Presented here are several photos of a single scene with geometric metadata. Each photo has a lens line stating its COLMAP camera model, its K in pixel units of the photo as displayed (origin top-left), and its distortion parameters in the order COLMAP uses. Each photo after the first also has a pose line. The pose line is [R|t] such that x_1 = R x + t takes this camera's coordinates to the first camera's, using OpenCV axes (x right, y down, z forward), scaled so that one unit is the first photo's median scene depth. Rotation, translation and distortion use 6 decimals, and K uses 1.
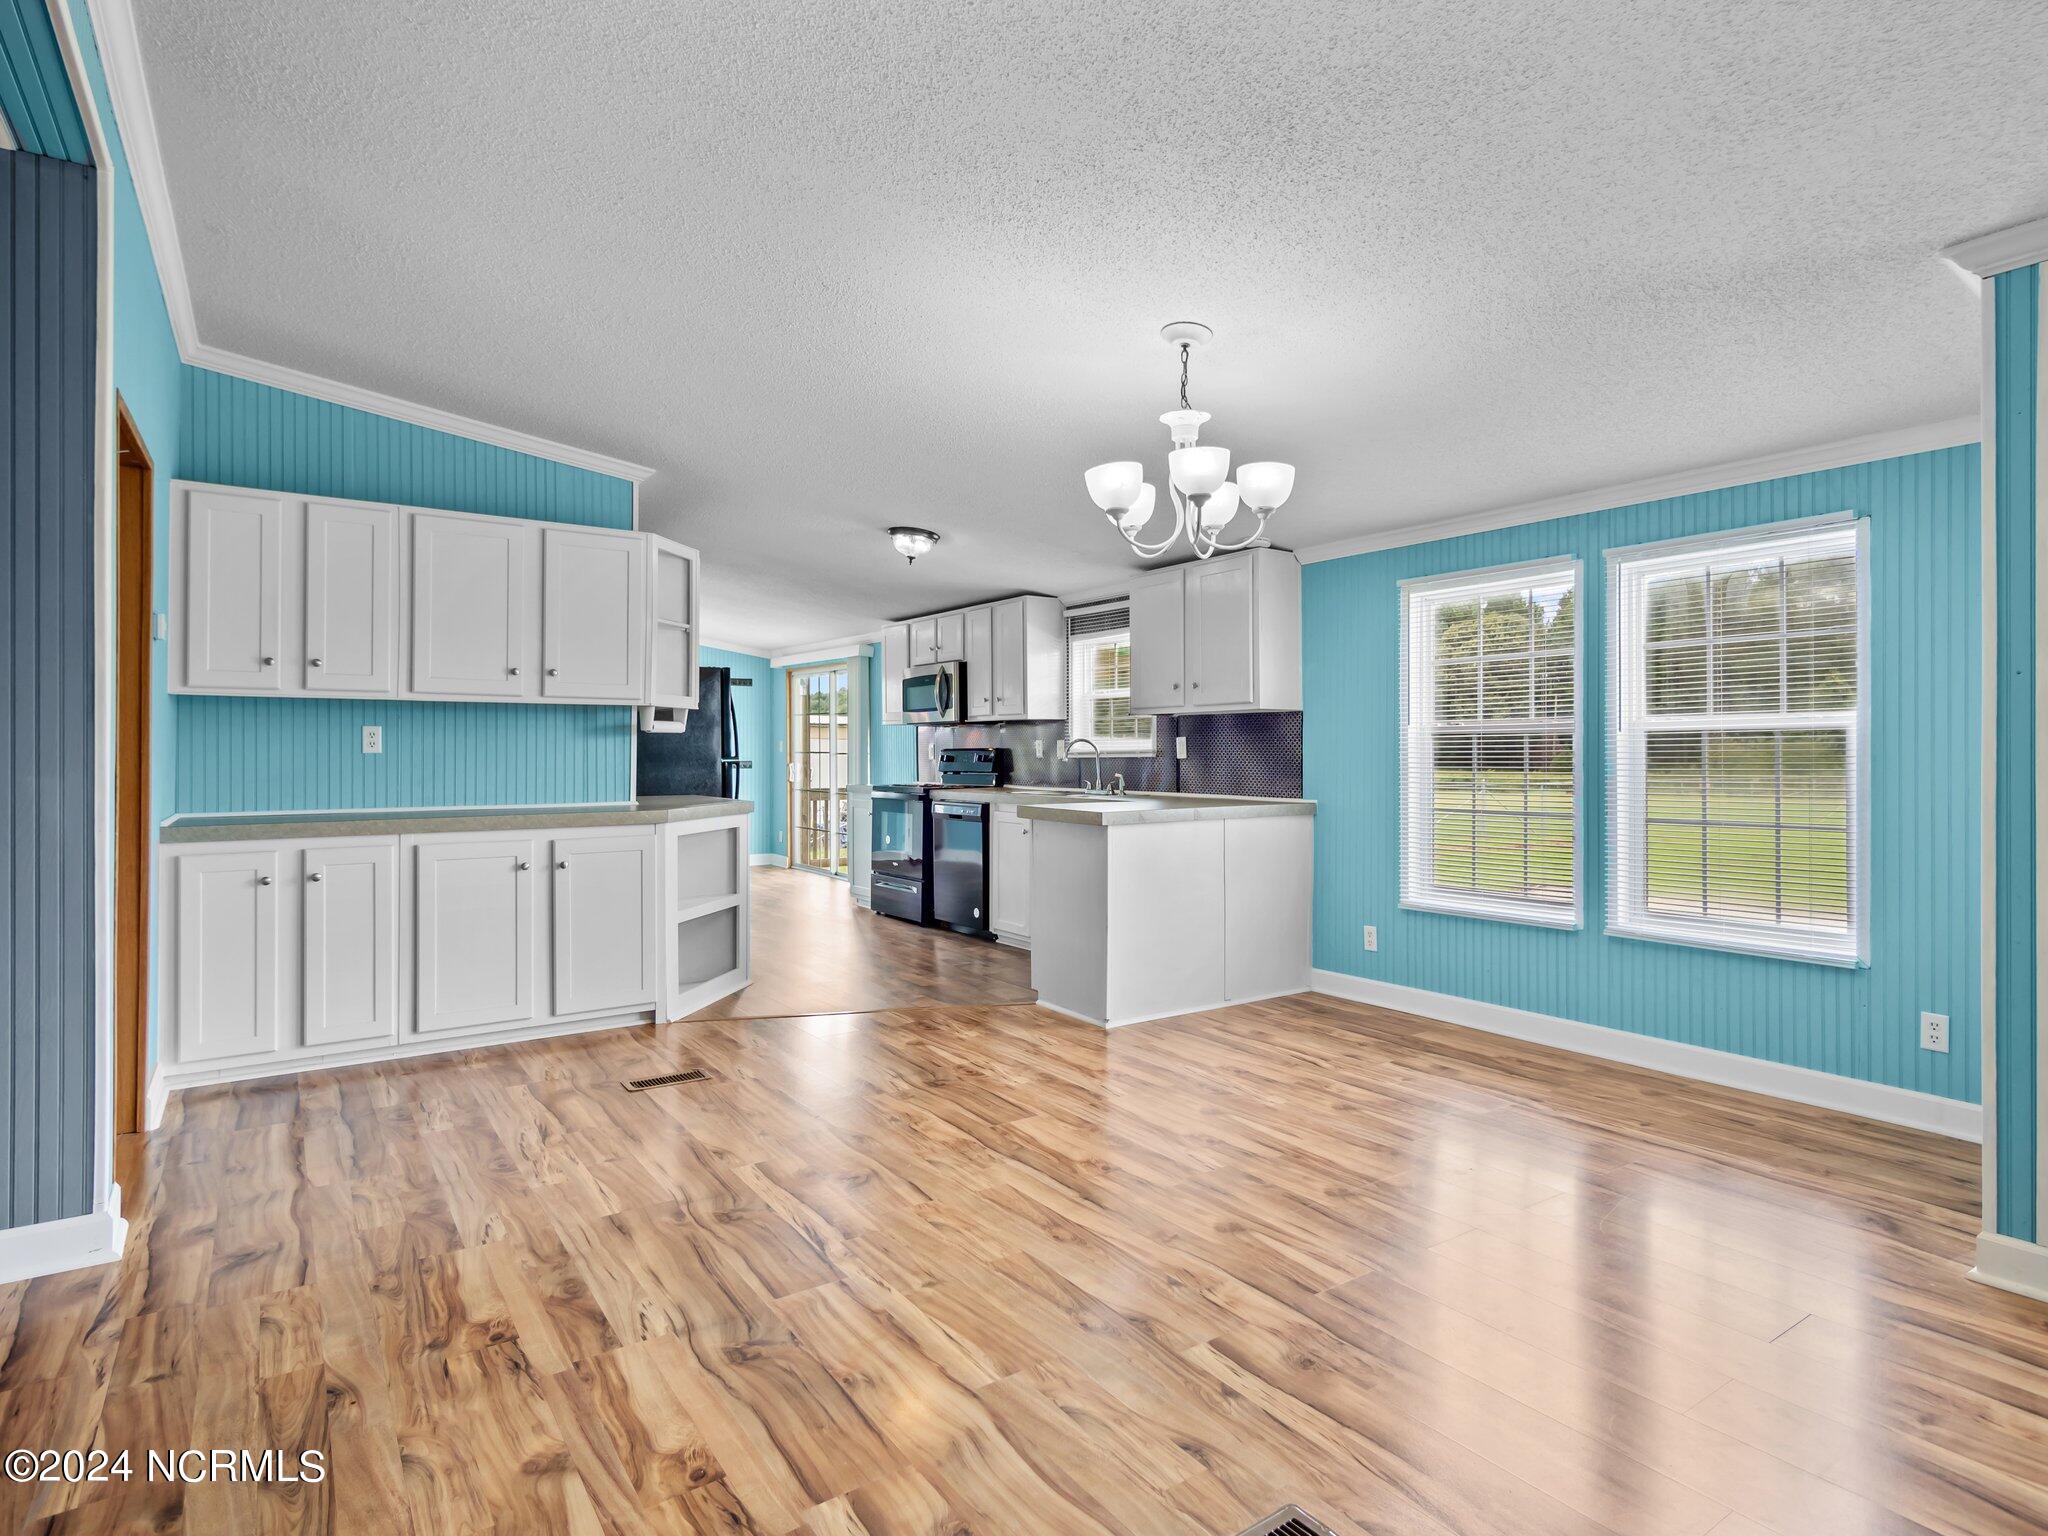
lens RADIAL K [[1085.8, 0, 1017.3], [0, 1085.8, 752.2], [0, 0, 1]] dist [0.002551, 0.000833]
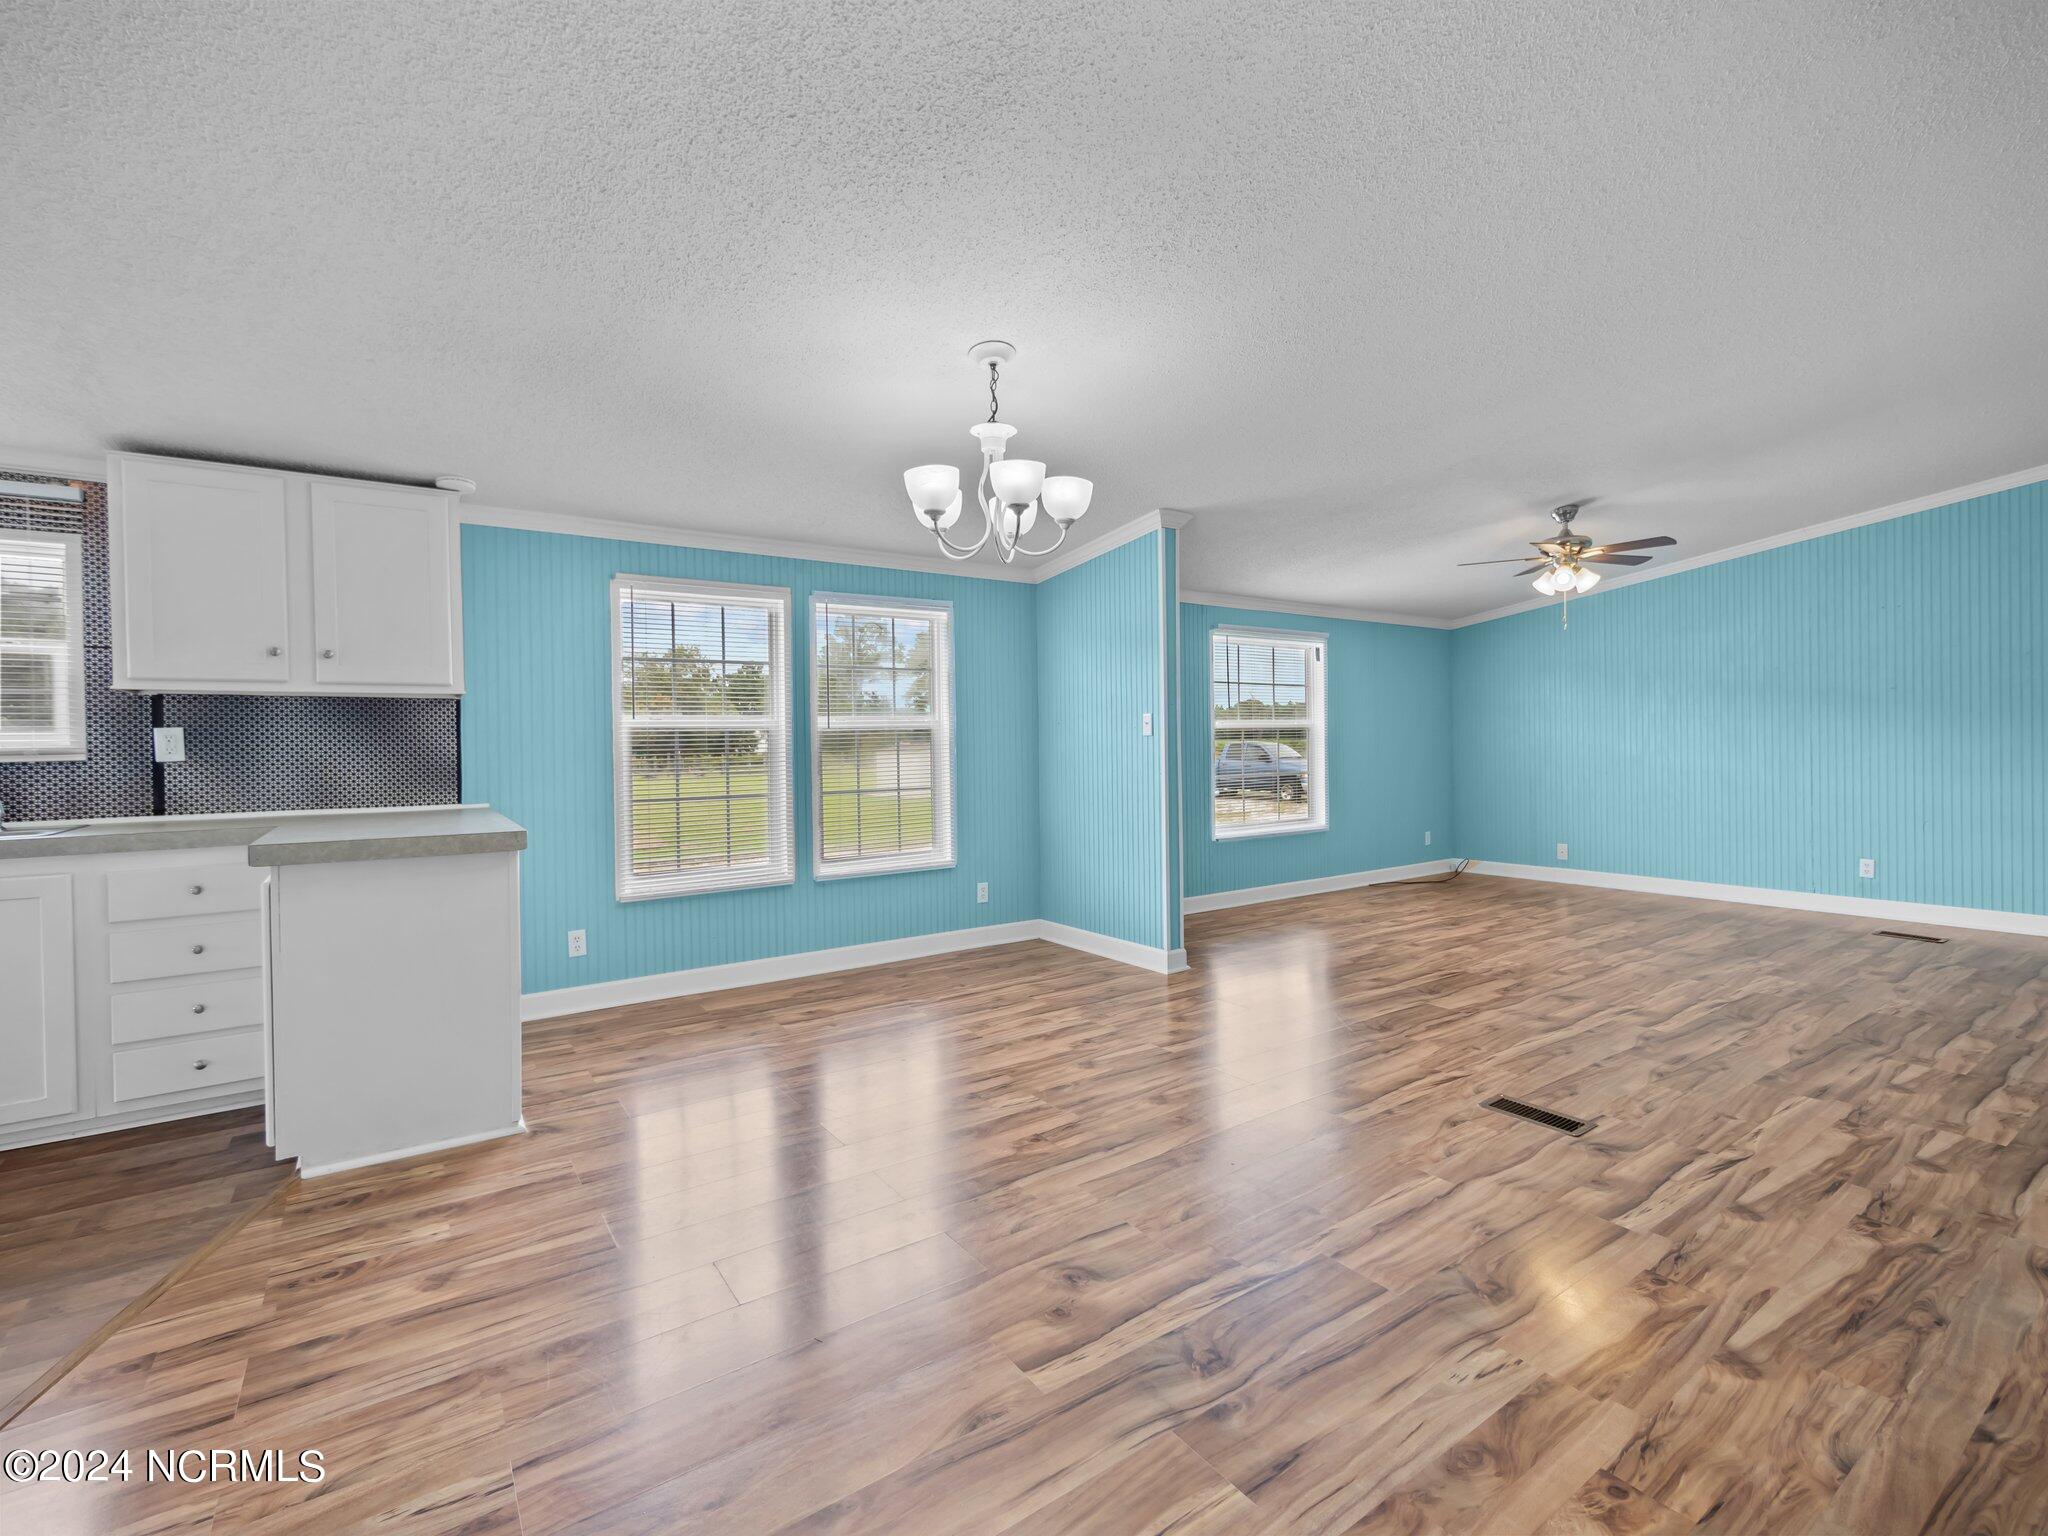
lens RADIAL K [[925.8, 0, 1033.5], [0, 925.8, 754.0], [0, 0, 1]] dist [0.000228, -0.000730]
pose [[-0.007092, -0.012342, 0.999899, -1.123901], [0.014211, 0.999822, 0.012442, 0.004676], [-0.999874, 0.014298, -0.006915, 1.412519]]
